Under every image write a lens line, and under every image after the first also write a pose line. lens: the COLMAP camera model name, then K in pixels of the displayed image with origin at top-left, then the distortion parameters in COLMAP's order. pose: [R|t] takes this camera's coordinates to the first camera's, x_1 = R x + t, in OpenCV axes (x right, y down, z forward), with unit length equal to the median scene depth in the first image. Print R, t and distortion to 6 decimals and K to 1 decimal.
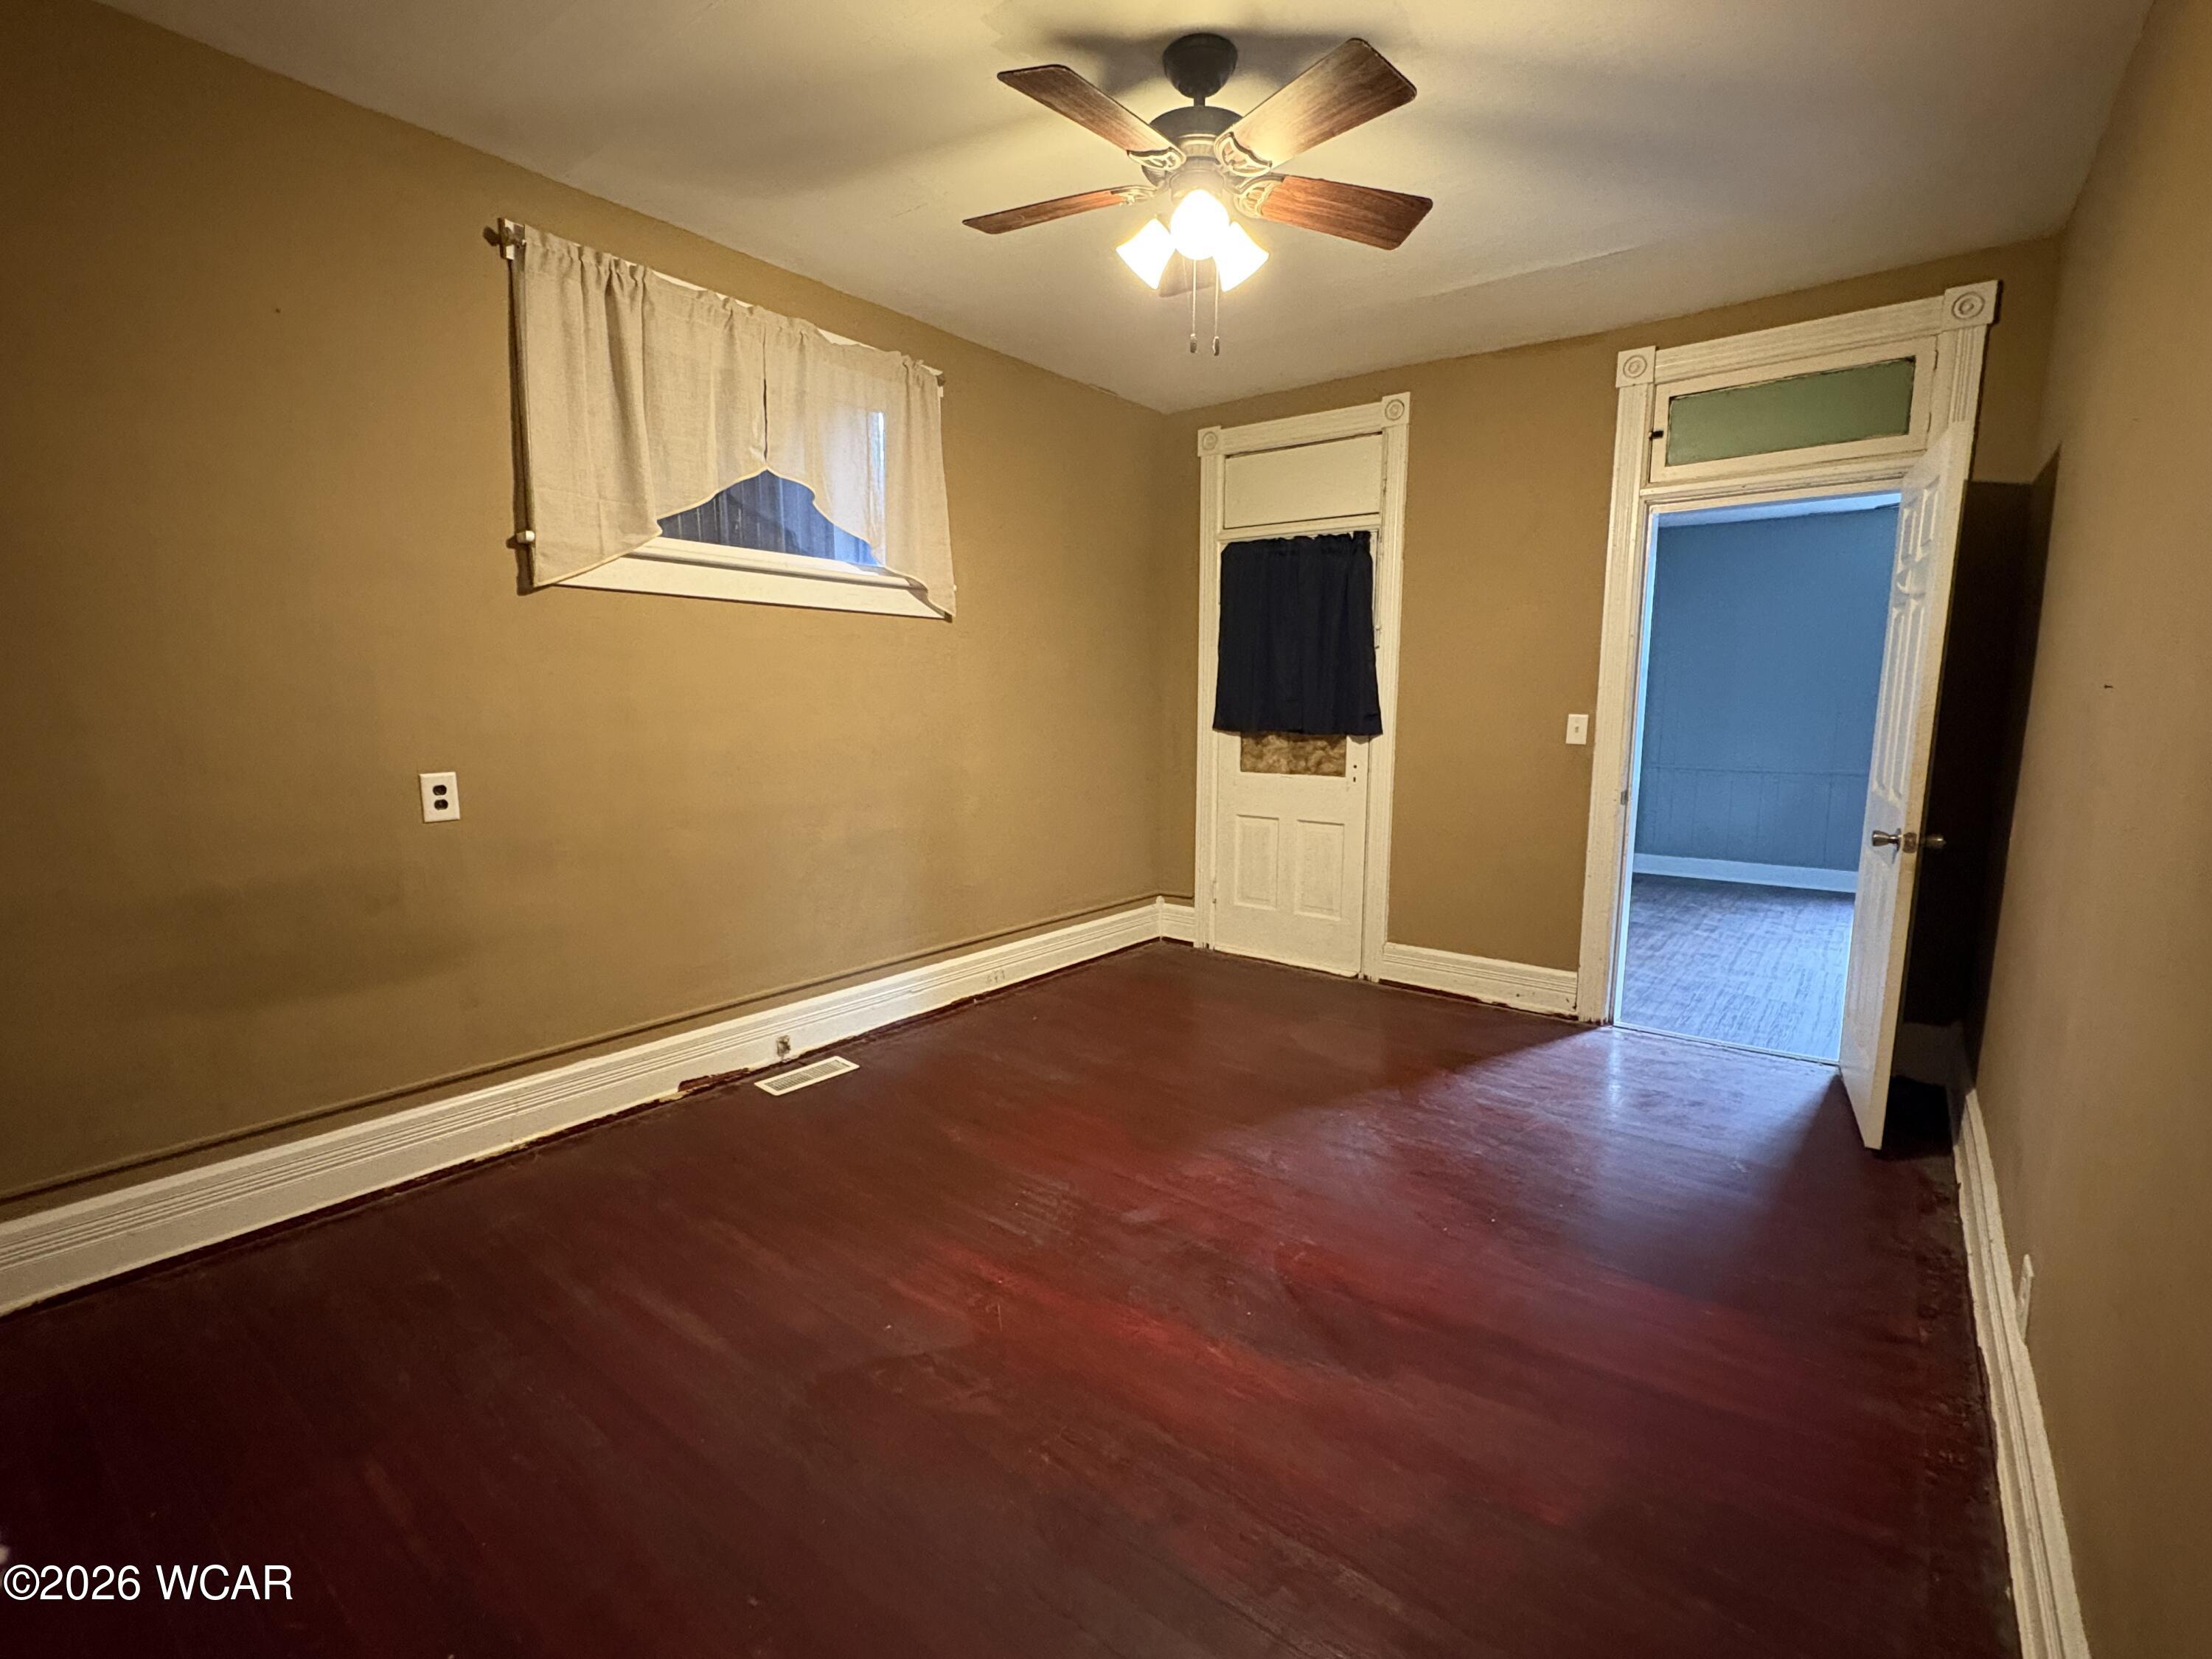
lens RADIAL K [[999.3, 0, 1106.0], [0, 999.3, 829.5], [0, 0, 1]] dist [0.001586, -0.000407]
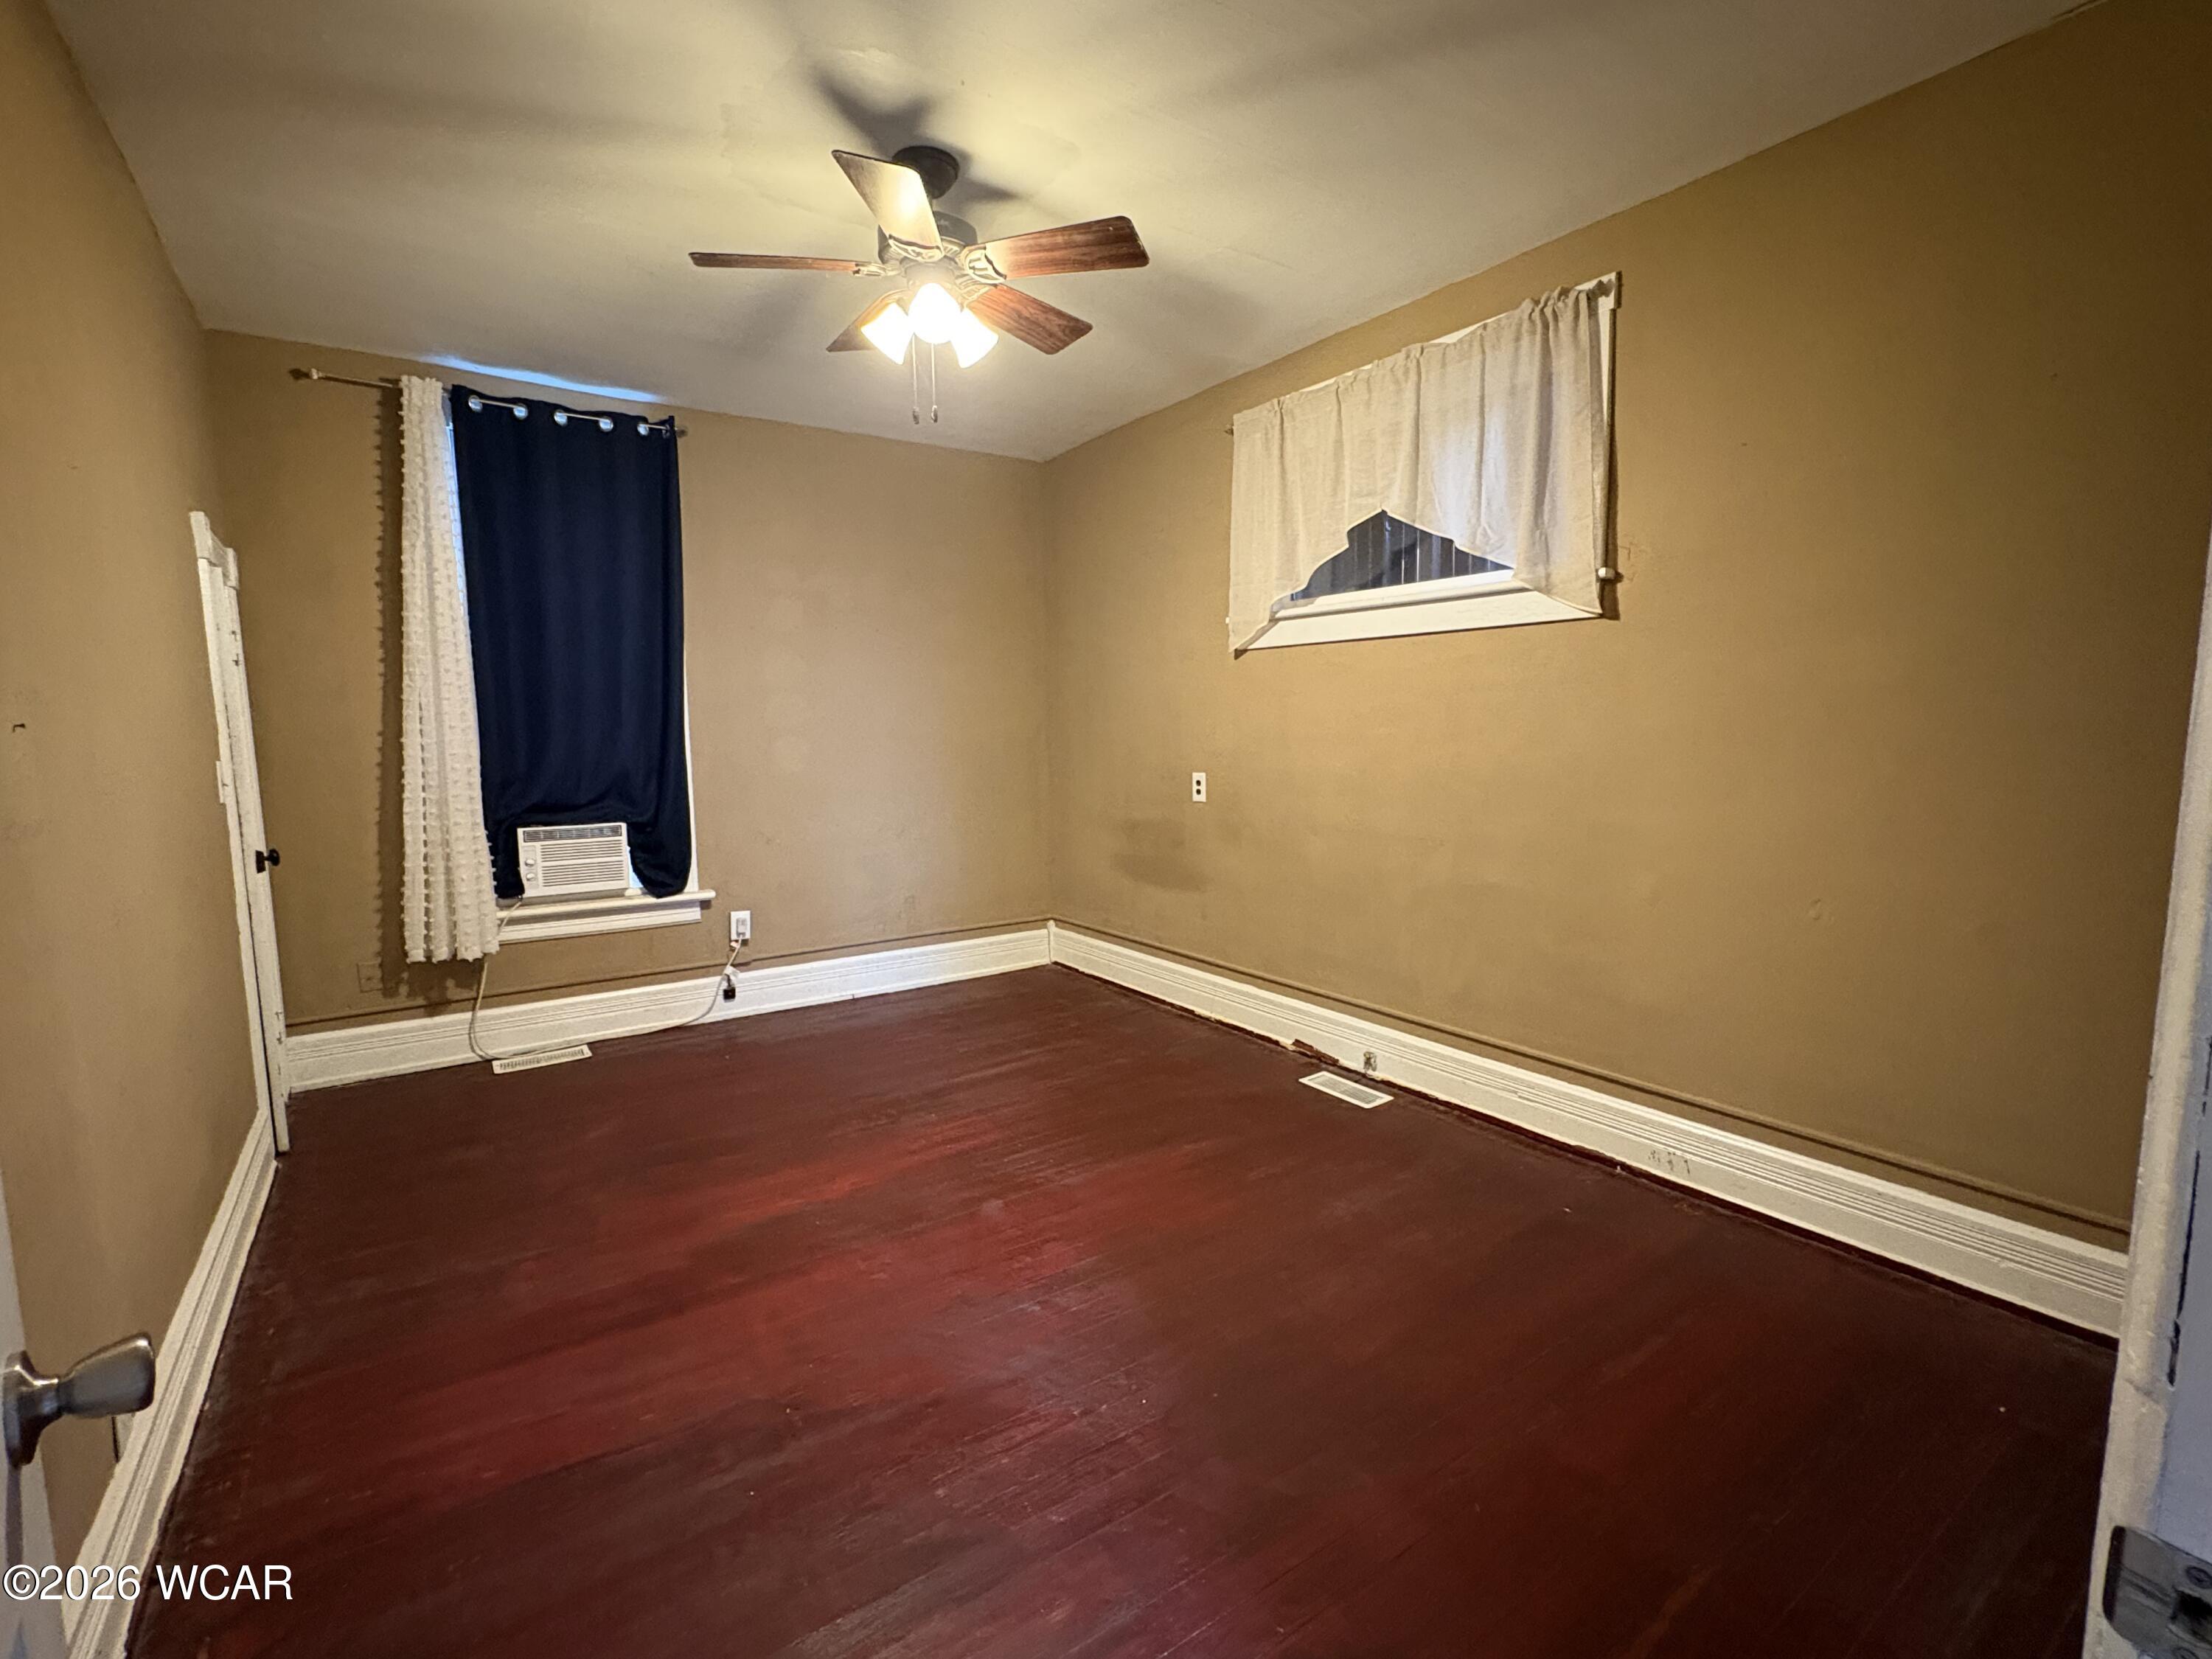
lens RADIAL K [[999.3, 0, 1106.0], [0, 999.3, 829.5], [0, 0, 1]] dist [0.001586, -0.000407]
pose [[-0.294534, 0.099995, -0.950395, 0.853164], [-0.120297, 0.982720, 0.140677, -0.157850], [0.948039, 0.155764, -0.277415, 1.171158]]
